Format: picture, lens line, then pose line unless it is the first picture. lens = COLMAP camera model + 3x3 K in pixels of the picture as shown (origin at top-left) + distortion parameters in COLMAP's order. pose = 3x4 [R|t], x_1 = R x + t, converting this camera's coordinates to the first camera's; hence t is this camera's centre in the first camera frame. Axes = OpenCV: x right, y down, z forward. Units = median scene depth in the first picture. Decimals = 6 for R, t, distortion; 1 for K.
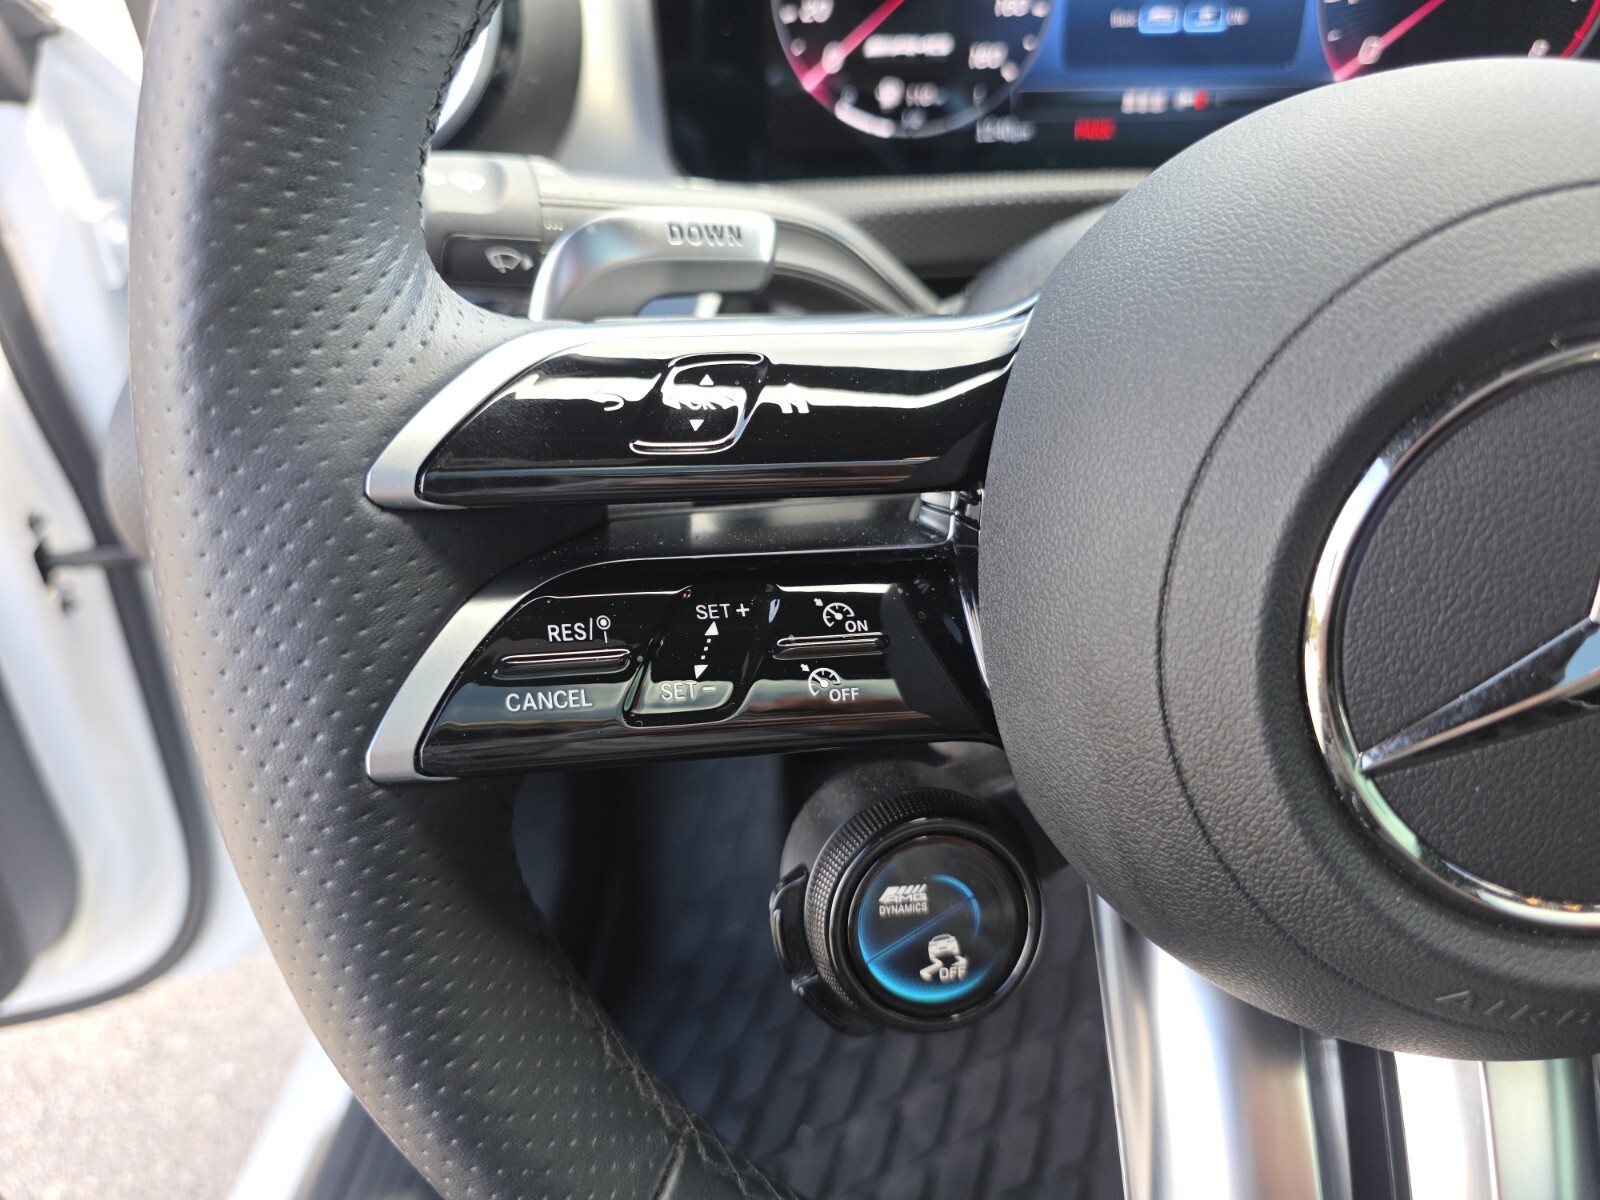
lens RADIAL K [[1105.3, 0, 784.6], [0, 1105.3, 598.8], [0, 0, 1]] dist [0.044638, -0.053526]
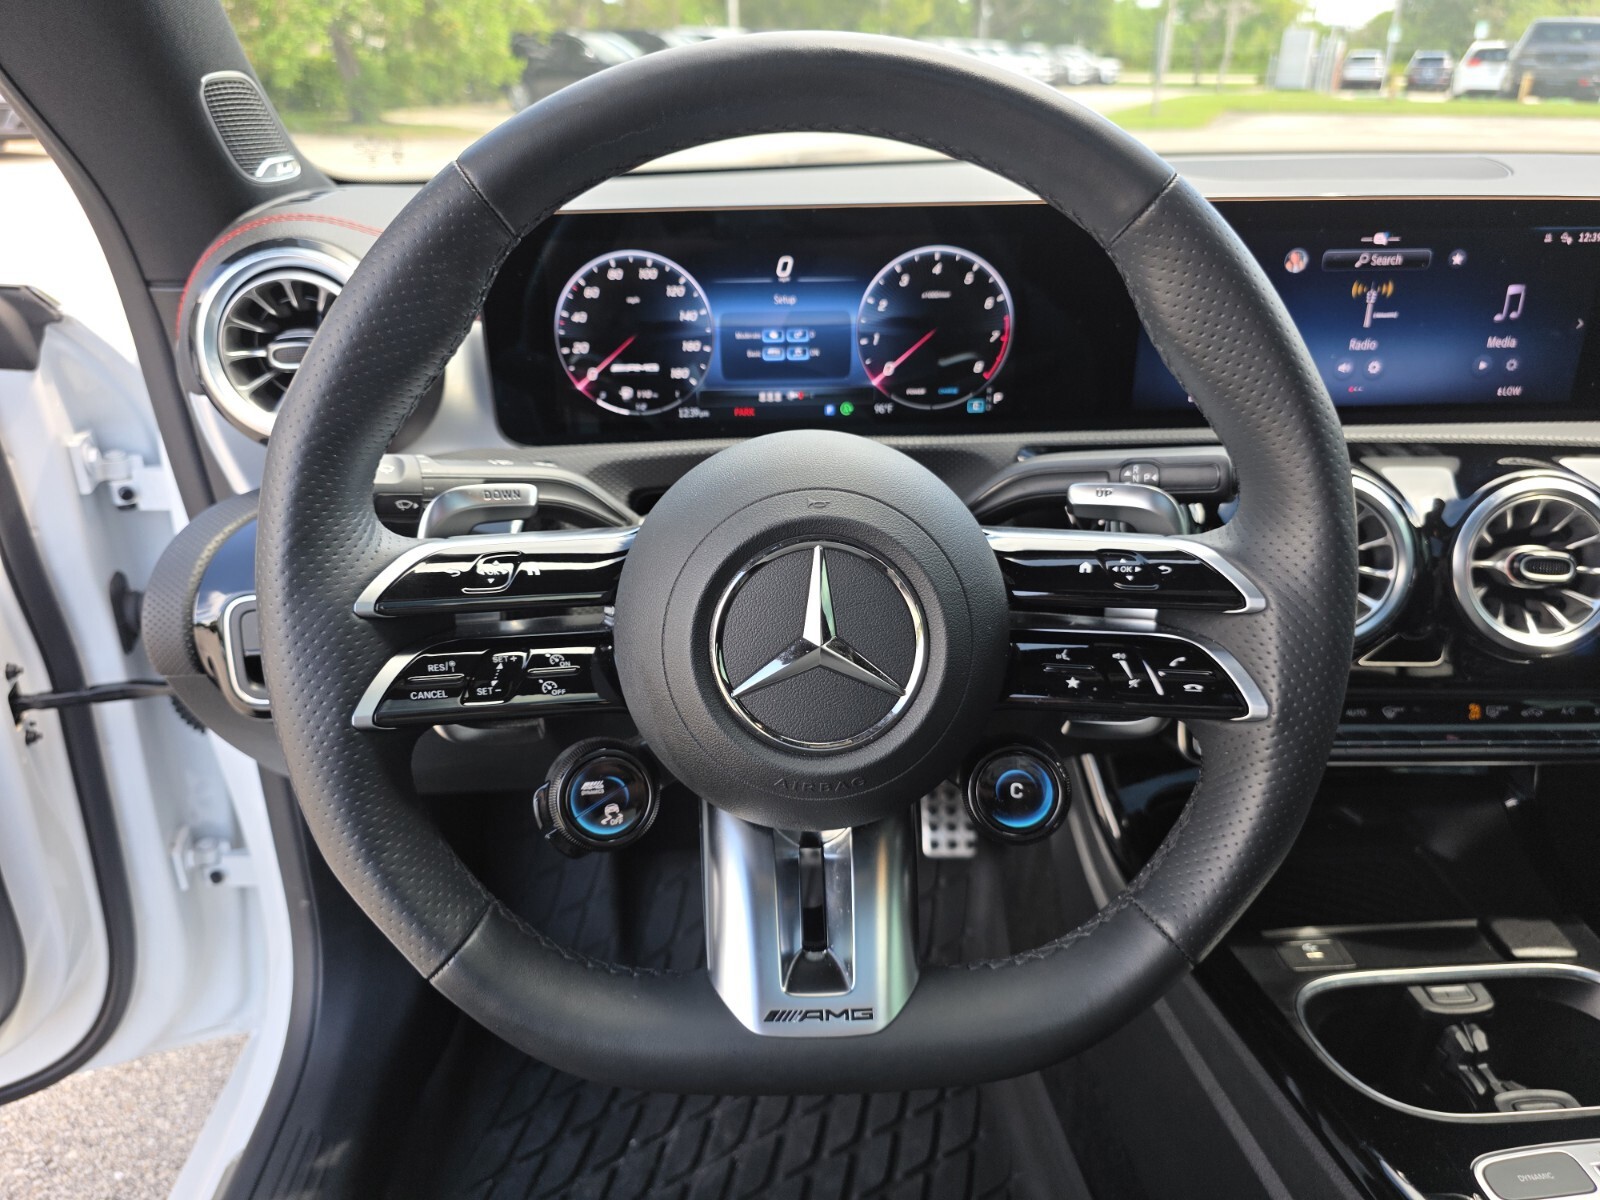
lens RADIAL K [[1105.3, 0, 788.4], [0, 1105.3, 588.6], [0, 0, 1]] dist [0.044638, -0.053526]
pose [[0.992715, -0.030526, 0.116557, 0.223181], [0.047465, 0.988226, -0.145449, 0.193274], [-0.110745, 0.149922, 0.982476, -1.150980]]
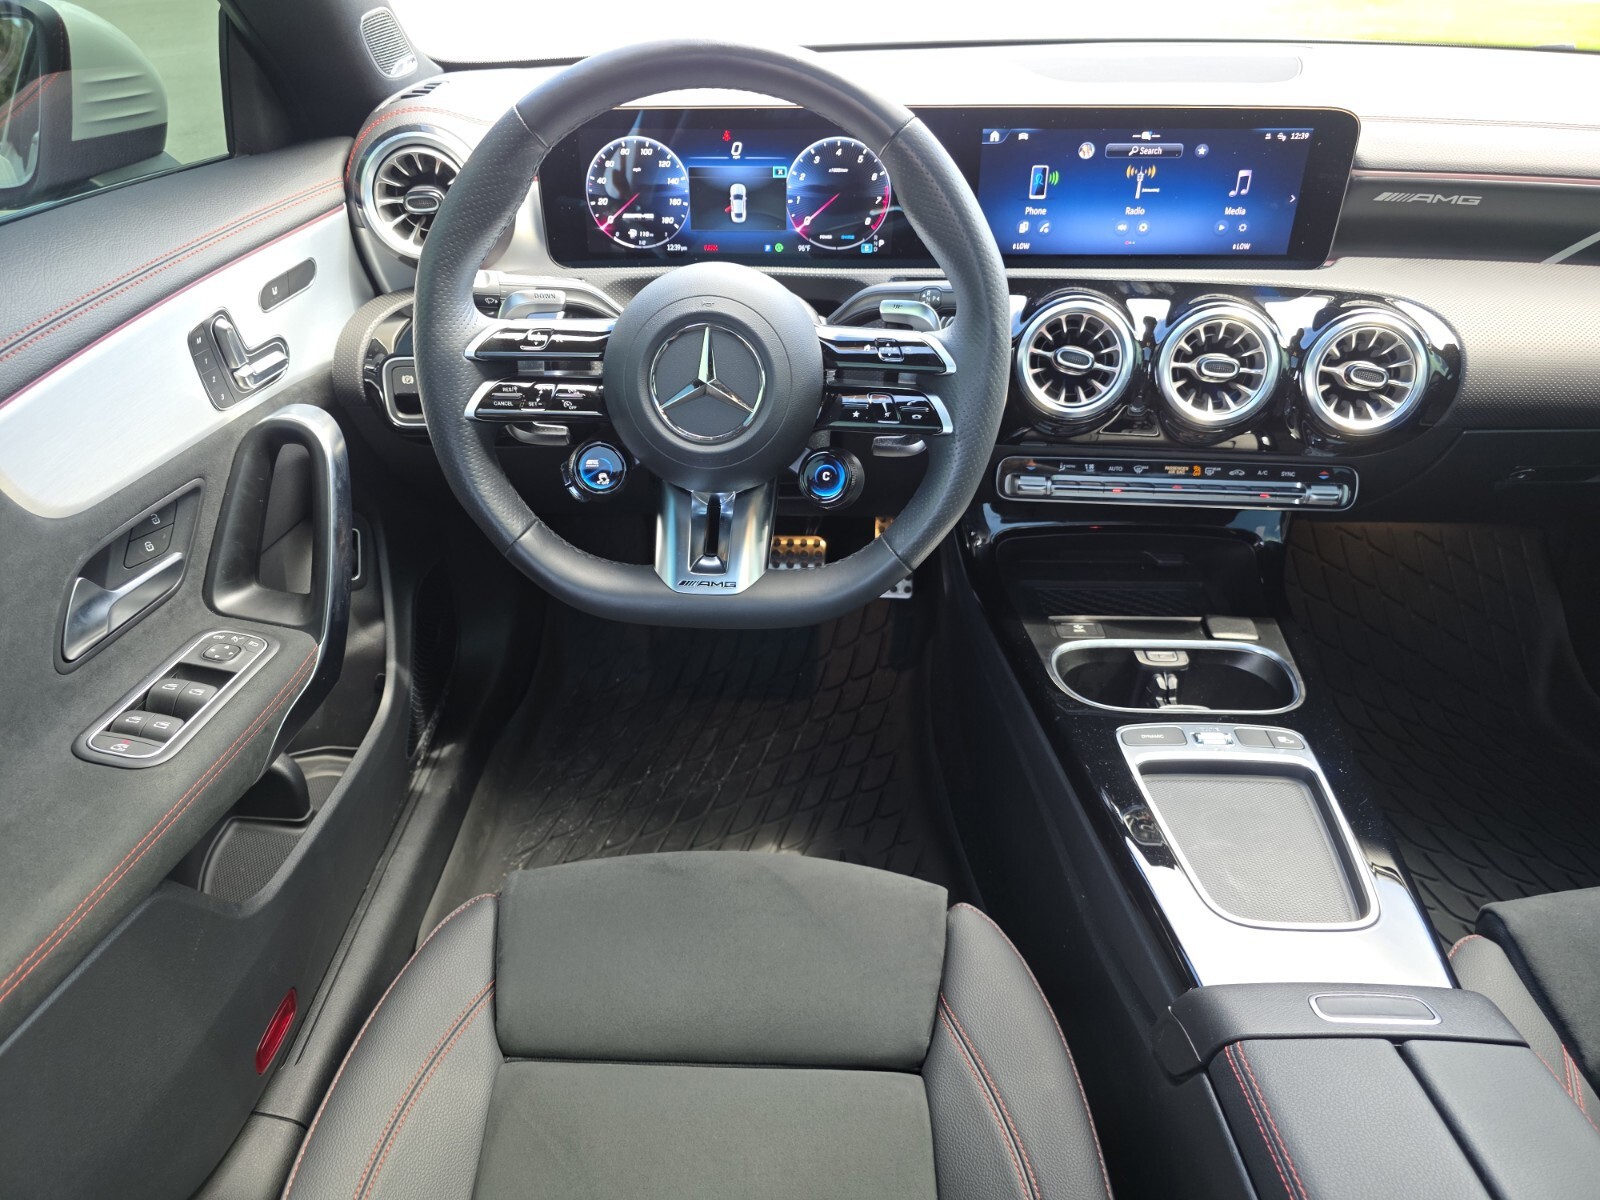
lens RADIAL K [[1105.3, 0, 774.6], [0, 1105.3, 589.2], [0, 0, 1]] dist [0.044638, -0.053526]
pose [[0.999423, 0.002149, 0.033895, 0.569424], [-0.002202, 0.999996, 0.001513, 0.642422], [-0.033892, -0.001587, 0.999424, -2.730036]]
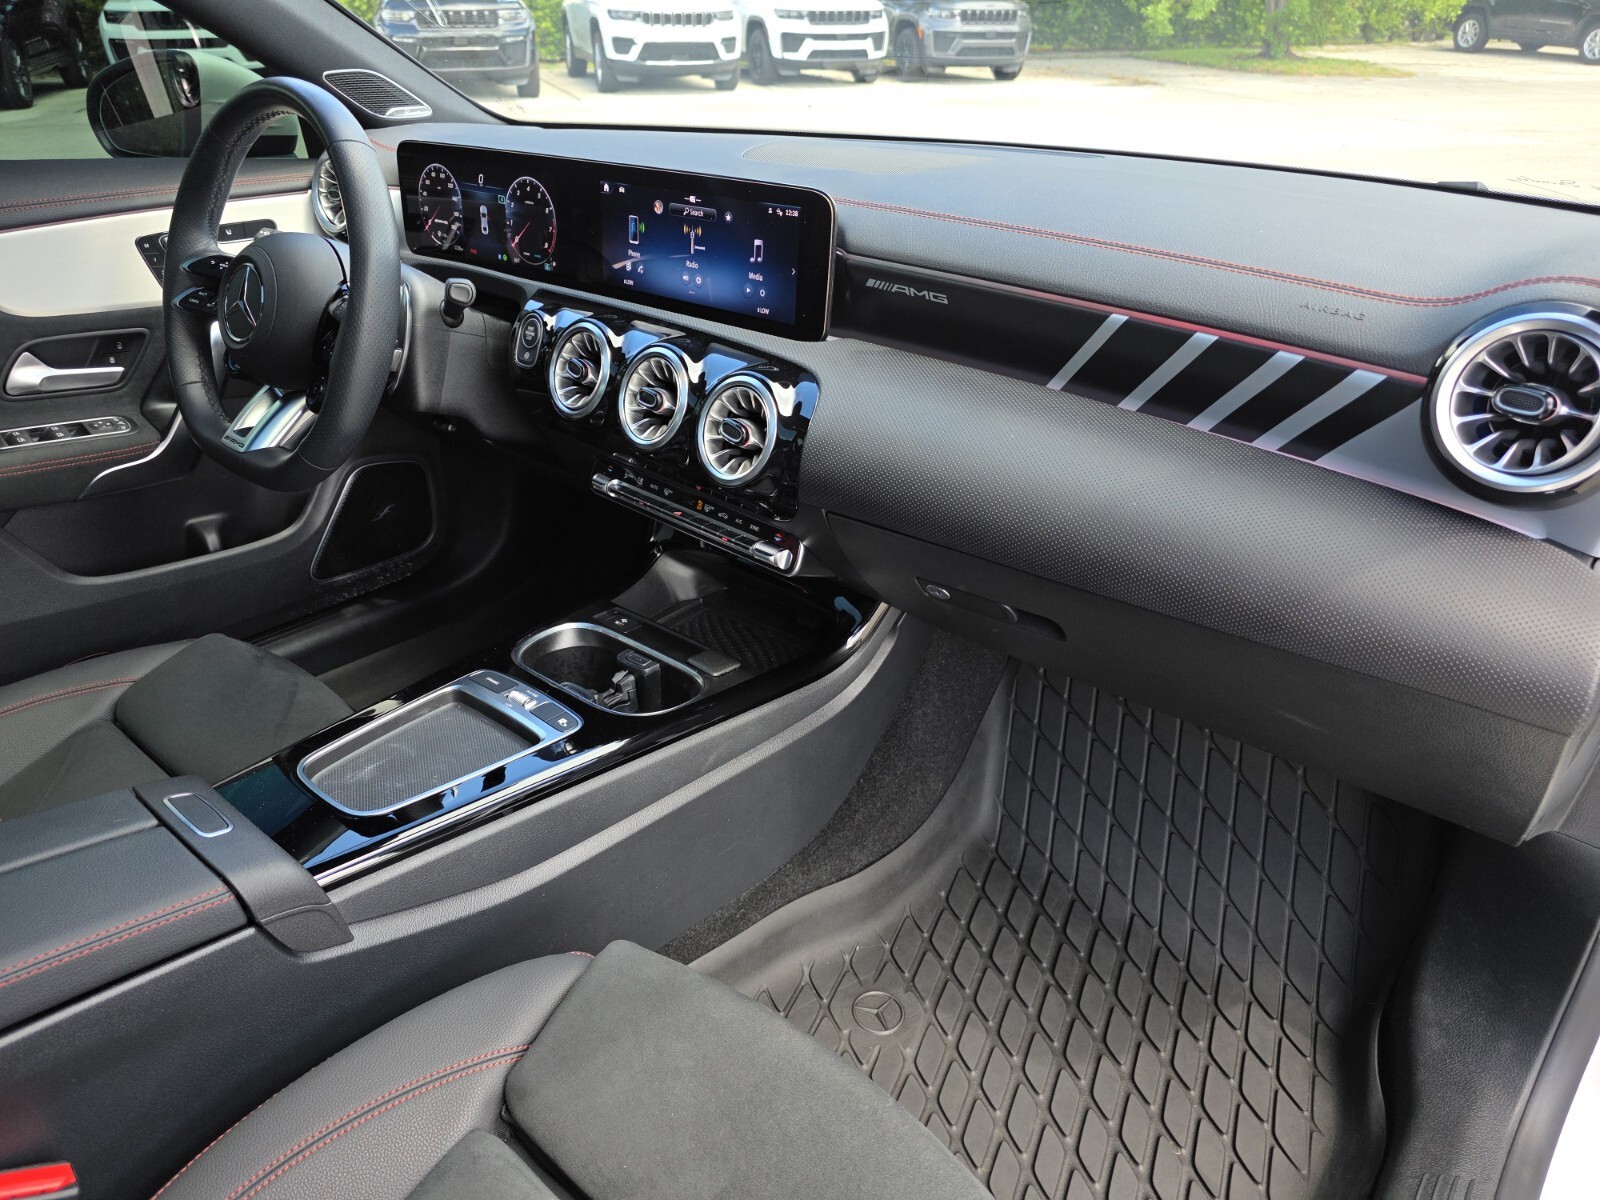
lens RADIAL K [[1083.4, 0, 773.2], [0, 1083.4, 601.5], [0, 0, 1]] dist [0.033426, -0.026809]
pose [[0.796717, 0.308607, -0.519618, 5.263910], [-0.345709, 0.937953, 0.026995, 0.327597], [0.495709, 0.158129, 0.853972, -2.157516]]
